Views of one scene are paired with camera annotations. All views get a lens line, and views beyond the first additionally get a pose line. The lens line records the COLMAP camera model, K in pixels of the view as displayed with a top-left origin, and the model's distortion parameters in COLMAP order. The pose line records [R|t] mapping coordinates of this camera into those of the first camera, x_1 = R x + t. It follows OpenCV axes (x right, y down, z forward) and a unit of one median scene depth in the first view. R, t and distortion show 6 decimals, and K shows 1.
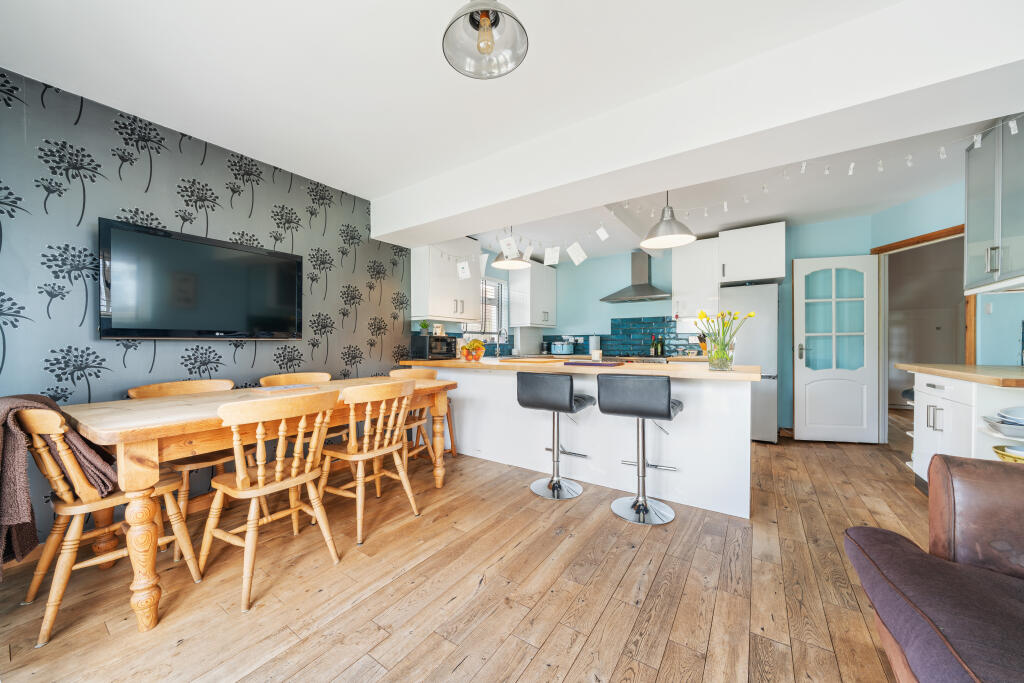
lens RADIAL K [[359.2, 0, 510.8], [0, 359.2, 346.6], [0, 0, 1]] dist [0.001604, -0.000098]
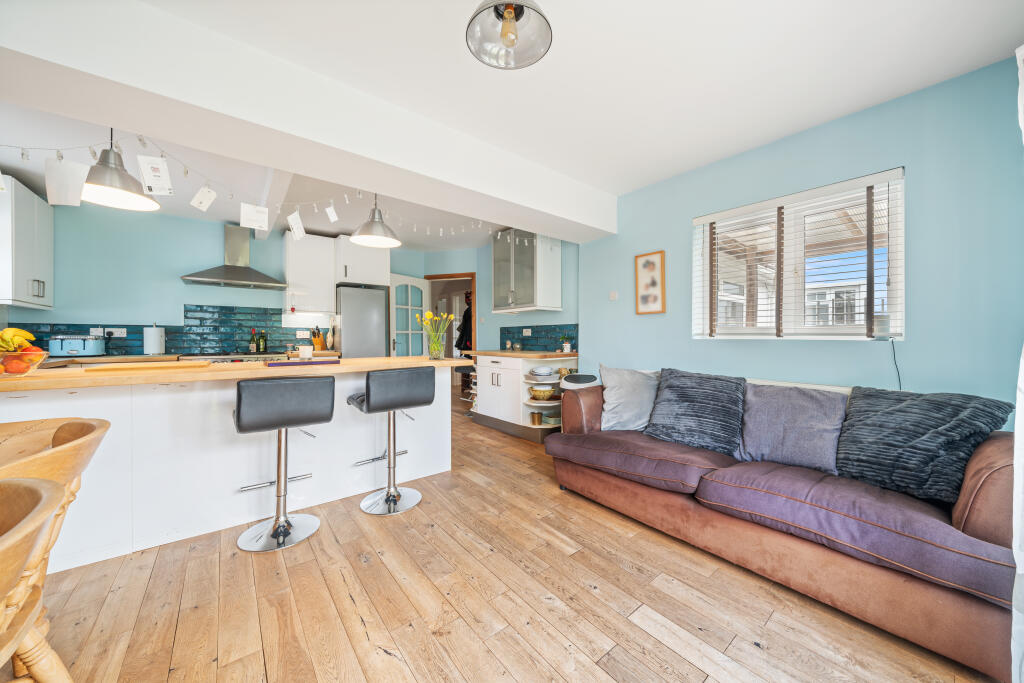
lens RADIAL K [[359.2, 0, 509.4], [0, 359.2, 335.2], [0, 0, 1]] dist [0.001604, -0.000098]
pose [[0.297422, 0.011810, 0.954673, -0.509226], [0.006880, 0.999871, -0.014513, 0.001030], [-0.954721, 0.010884, 0.297303, 0.363998]]
